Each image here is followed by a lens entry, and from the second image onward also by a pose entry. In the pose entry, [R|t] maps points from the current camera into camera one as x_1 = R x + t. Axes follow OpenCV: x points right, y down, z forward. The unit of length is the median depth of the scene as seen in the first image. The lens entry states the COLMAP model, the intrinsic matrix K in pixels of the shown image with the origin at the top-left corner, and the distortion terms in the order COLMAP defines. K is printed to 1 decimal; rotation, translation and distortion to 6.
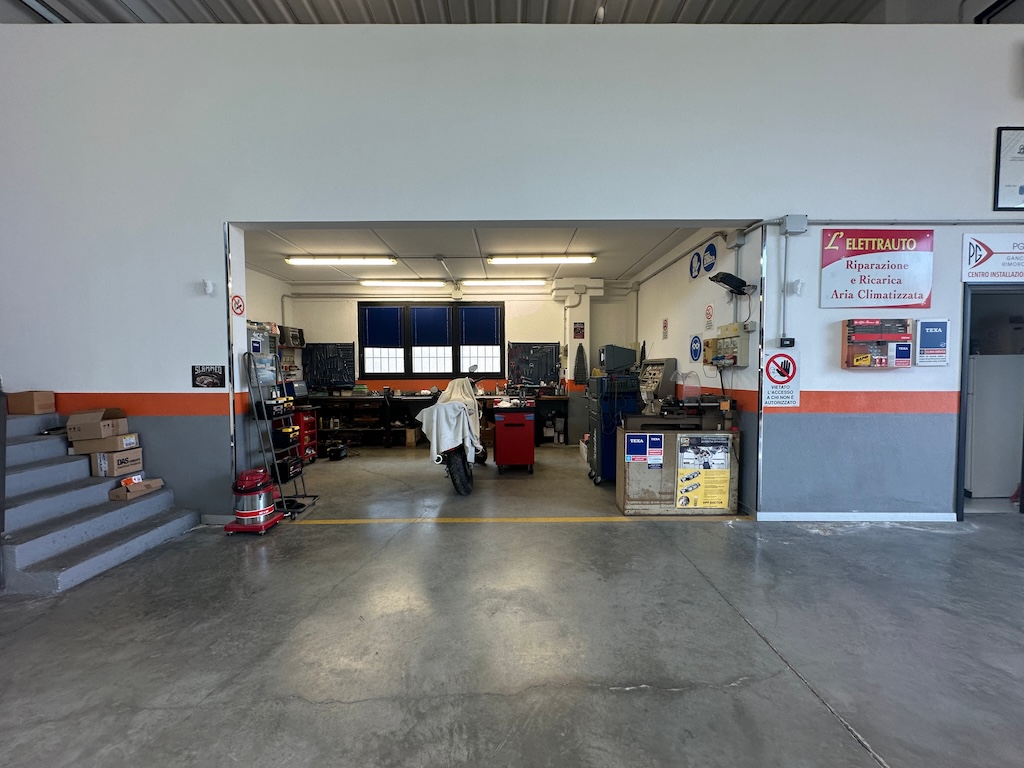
lens RADIAL K [[409.9, 0, 512.8], [0, 409.9, 383.7], [0, 0, 1]] dist [-0.001239, -0.000281]
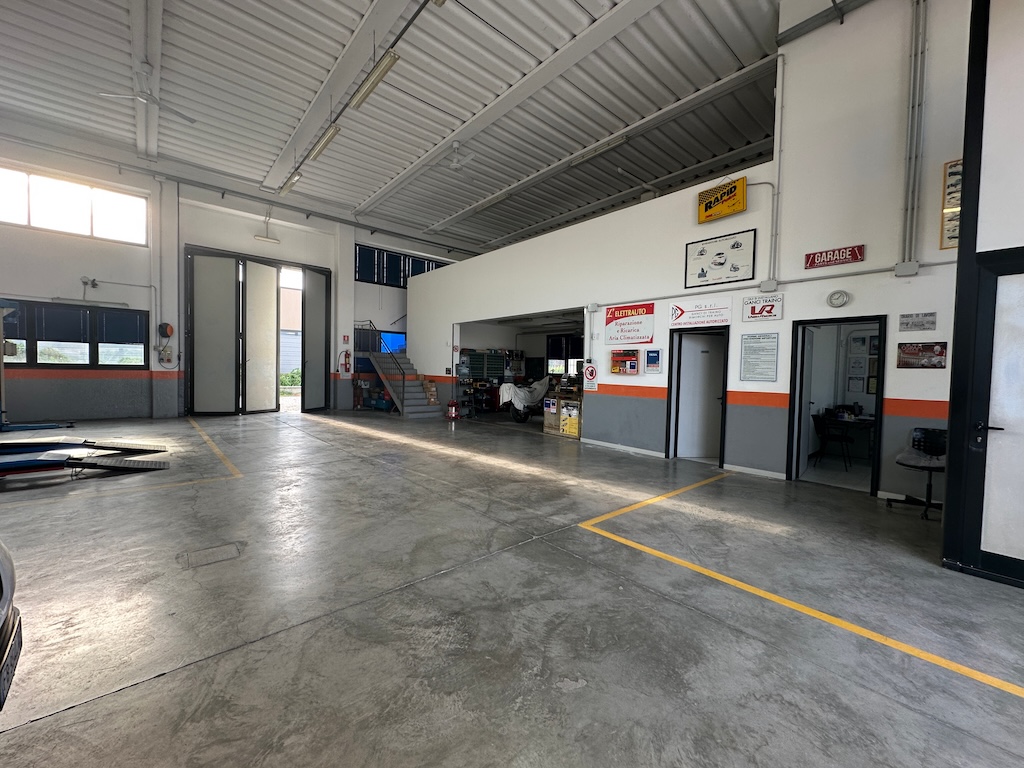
lens RADIAL K [[414.0, 0, 513.7], [0, 414.0, 383.9], [0, 0, 1]] dist [-0.002698, -0.000045]
pose [[0.654310, 0.044019, -0.754944, 2.071952], [-0.052313, 0.998548, 0.012883, 0.014878], [0.754415, 0.031064, 0.655663, -0.760500]]
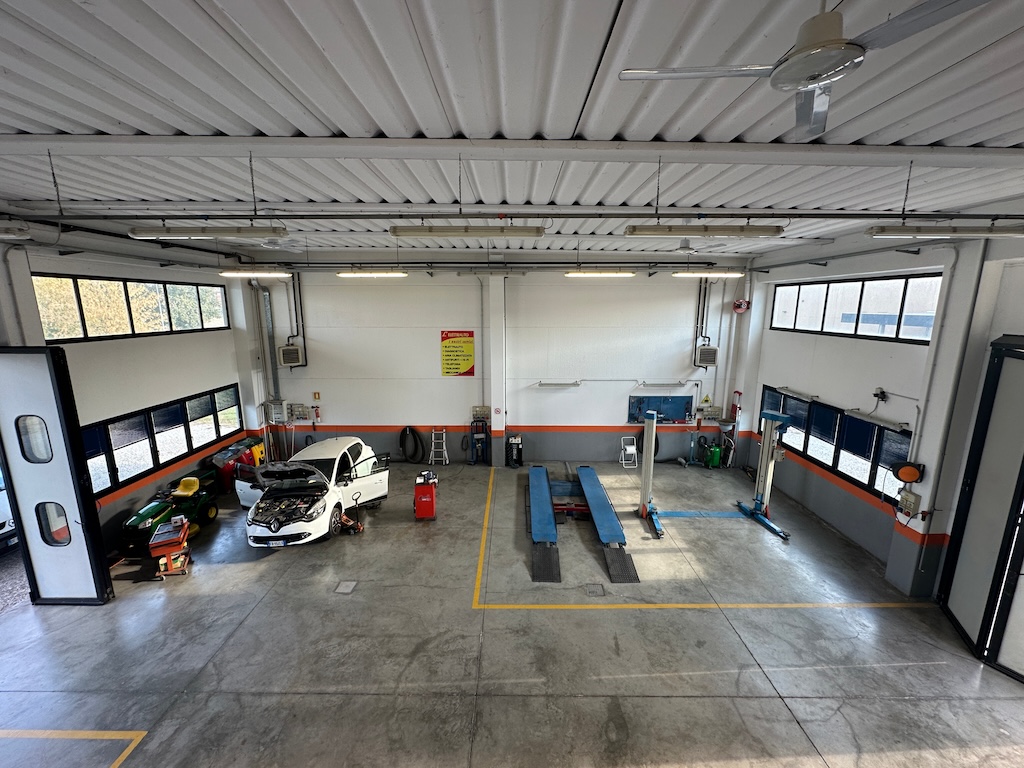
lens RADIAL K [[414.0, 0, 513.7], [0, 414.0, 383.9], [0, 0, 1]] dist [-0.002698, -0.000045]
pose [[-0.999941, 0.000813, 0.010844, 0.208296], [0.003230, 0.974403, 0.224787, -1.029002], [-0.010383, 0.224809, -0.974348, 1.089078]]
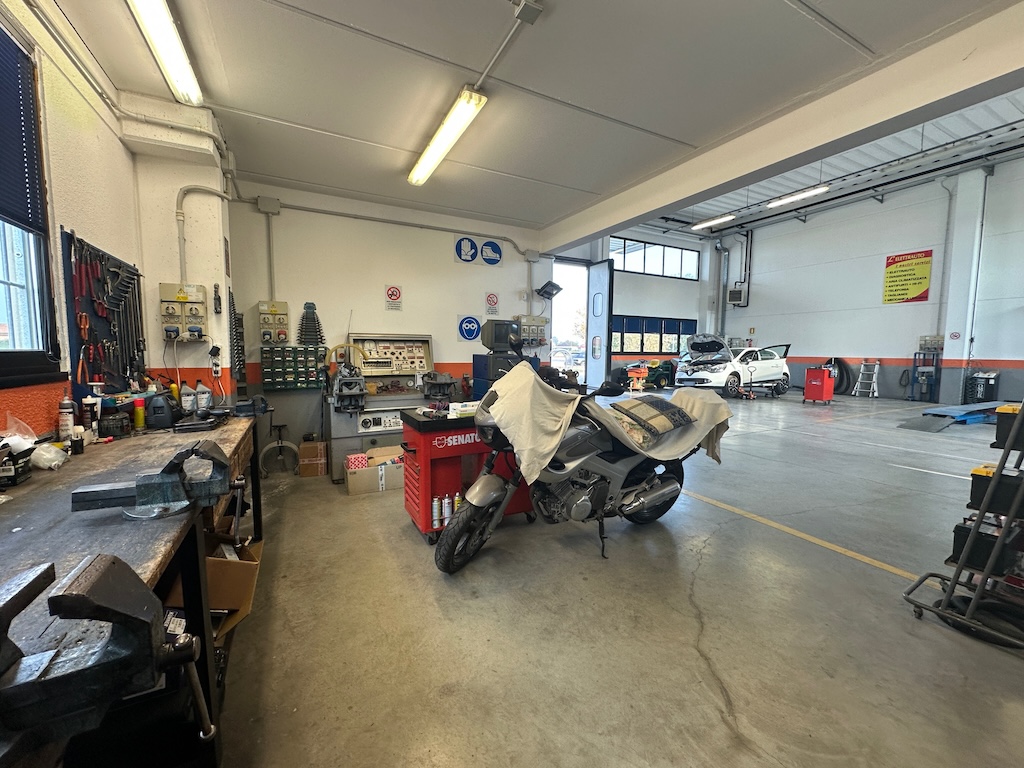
lens RADIAL K [[409.9, 0, 512.8], [0, 409.9, 383.7], [0, 0, 1]] dist [-0.001239, -0.000281]
pose [[-0.454225, -0.071741, 0.887994, -0.791548], [0.025797, 0.995275, 0.093604, -0.050161], [-0.890514, 0.065425, -0.450228, 1.898896]]
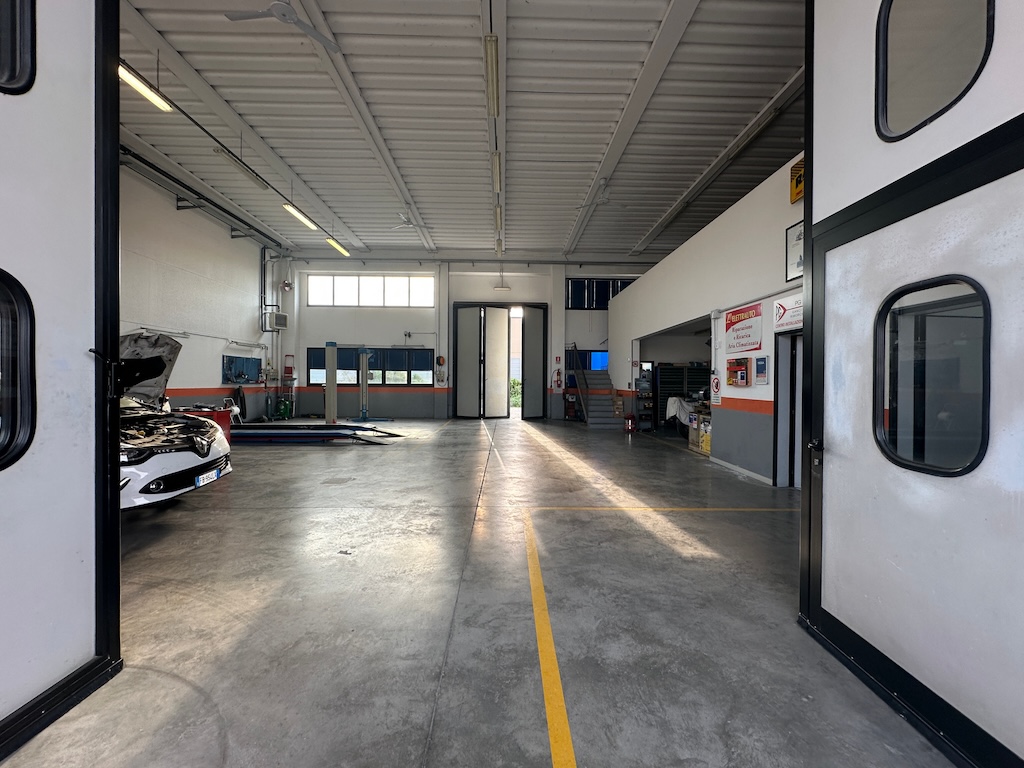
lens RADIAL K [[416.8, 0, 512.0], [0, 416.8, 384.0], [0, 0, 1]] dist [-0.001759, -0.000076]
pose [[0.010447, 0.009115, -0.999904, 2.693464], [-0.041792, 0.999089, 0.008671, -0.018728], [0.999072, 0.041697, 0.010819, -0.015183]]
